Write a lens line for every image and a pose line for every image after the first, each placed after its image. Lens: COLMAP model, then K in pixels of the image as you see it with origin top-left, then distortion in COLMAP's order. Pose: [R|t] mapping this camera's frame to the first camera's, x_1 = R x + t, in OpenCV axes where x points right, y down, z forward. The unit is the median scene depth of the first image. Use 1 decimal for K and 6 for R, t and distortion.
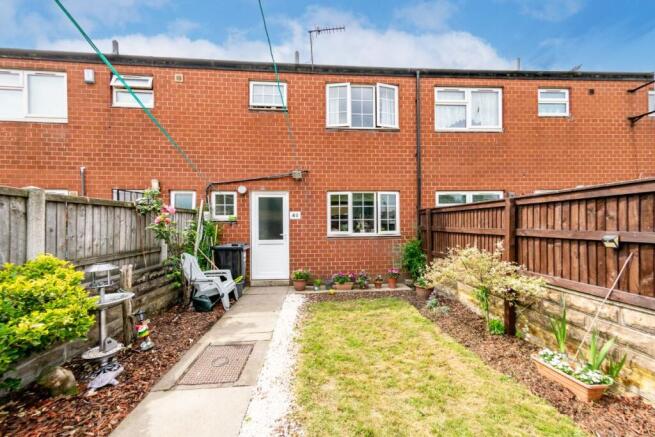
lens RADIAL K [[240.0, 0, 328.2], [0, 240.0, 225.0], [0, 0, 1]] dist [0.011376, 0.000001]
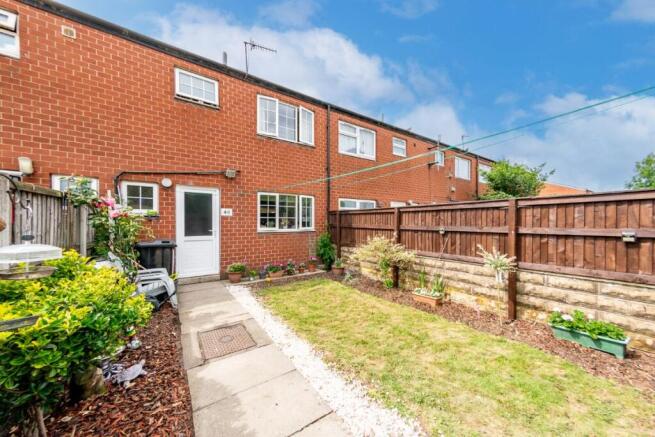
lens RADIAL K [[231.5, 0, 327.2], [0, 231.5, 225.2], [0, 0, 1]] dist [0.010881, -0.000008]
pose [[0.861209, 0.004666, 0.508230, -0.279625], [-0.009905, 0.999922, 0.007604, 0.004483], [-0.508155, -0.011583, 0.861188, -0.090969]]
